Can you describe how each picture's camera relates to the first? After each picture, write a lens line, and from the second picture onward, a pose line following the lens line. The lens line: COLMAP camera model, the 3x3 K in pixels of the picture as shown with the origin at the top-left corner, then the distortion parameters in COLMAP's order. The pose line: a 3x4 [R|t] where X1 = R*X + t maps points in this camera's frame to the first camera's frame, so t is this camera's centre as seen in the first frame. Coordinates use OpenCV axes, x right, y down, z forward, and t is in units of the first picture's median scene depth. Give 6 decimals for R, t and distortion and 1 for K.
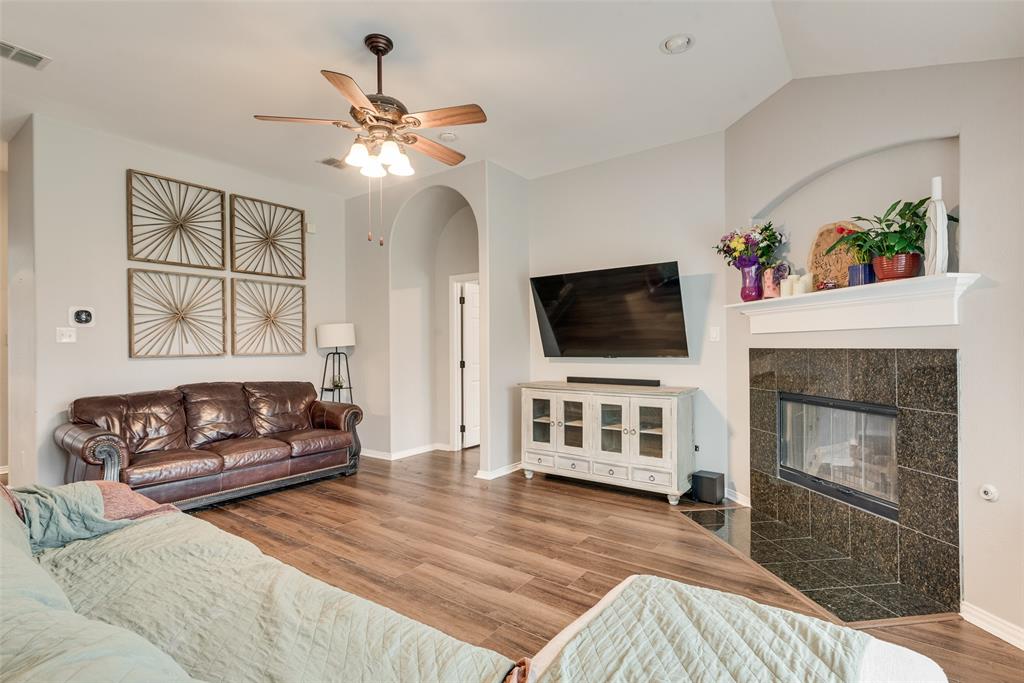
lens RADIAL K [[486.7, 0, 512.0], [0, 486.7, 341.5], [0, 0, 1]] dist [0.013090, 0.000011]
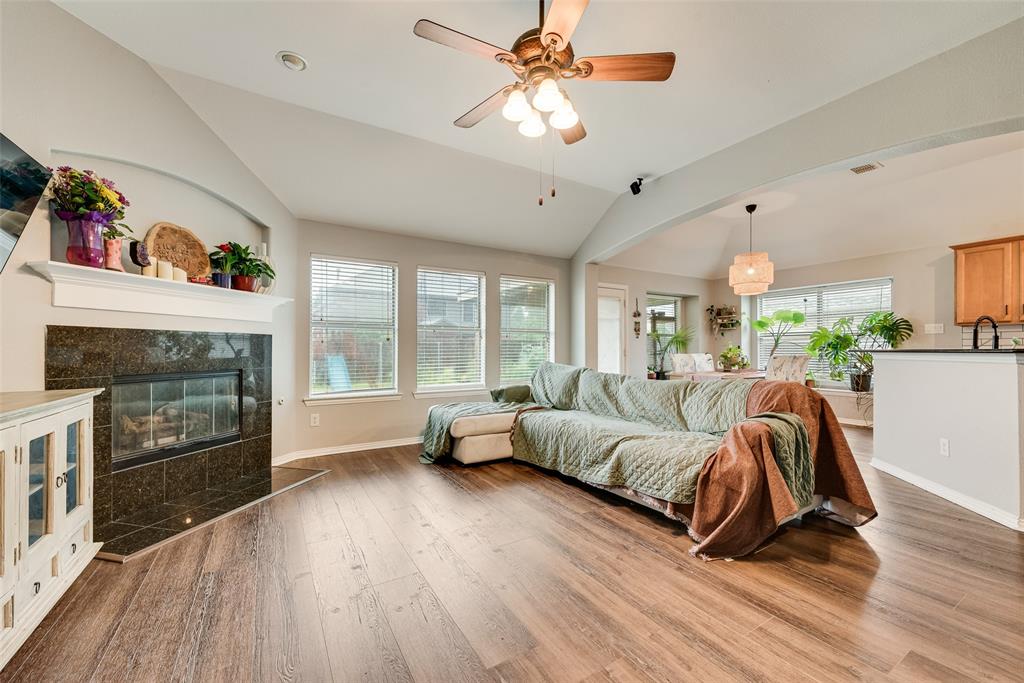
lens RADIAL K [[402.9, 0, 512.5], [0, 402.9, 348.6], [0, 0, 1]] dist [0.006068, -0.000394]
pose [[-0.924352, 0.006189, 0.381492, -0.312638], [0.001226, 0.999911, -0.013251, 0.047187], [-0.381540, -0.011781, -0.924277, 1.066976]]
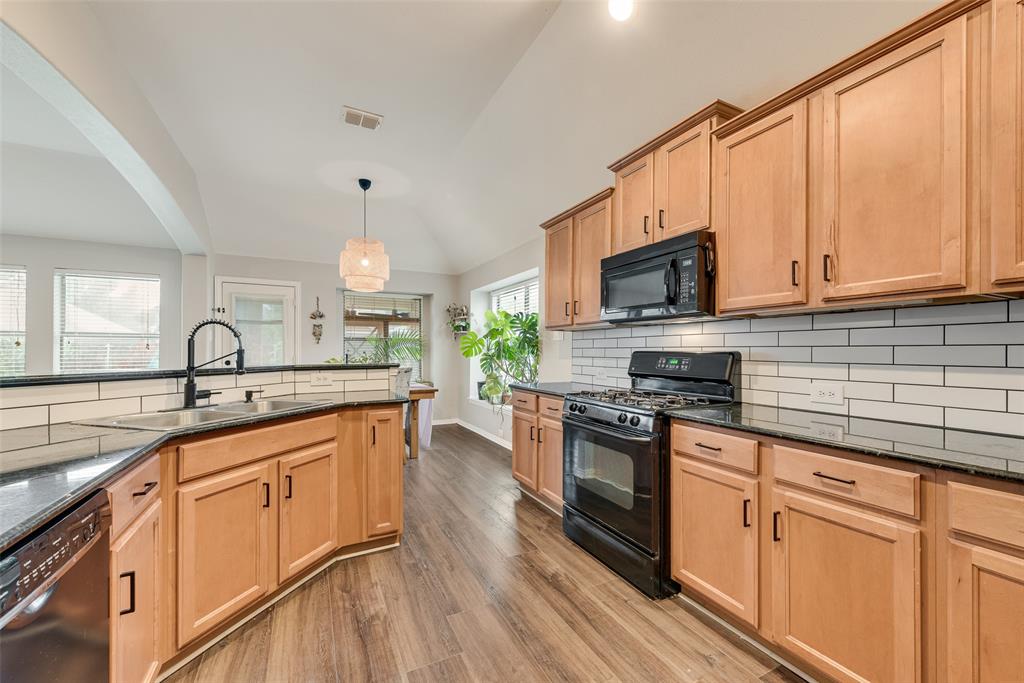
lens RADIAL K [[402.9, 0, 512.5], [0, 402.9, 348.6], [0, 0, 1]] dist [0.006068, -0.000394]
pose [[-0.891136, 0.004712, 0.453713, -1.278264], [-0.002189, 0.999890, -0.014683, 0.023032], [-0.453732, -0.014078, -0.891027, 0.383796]]
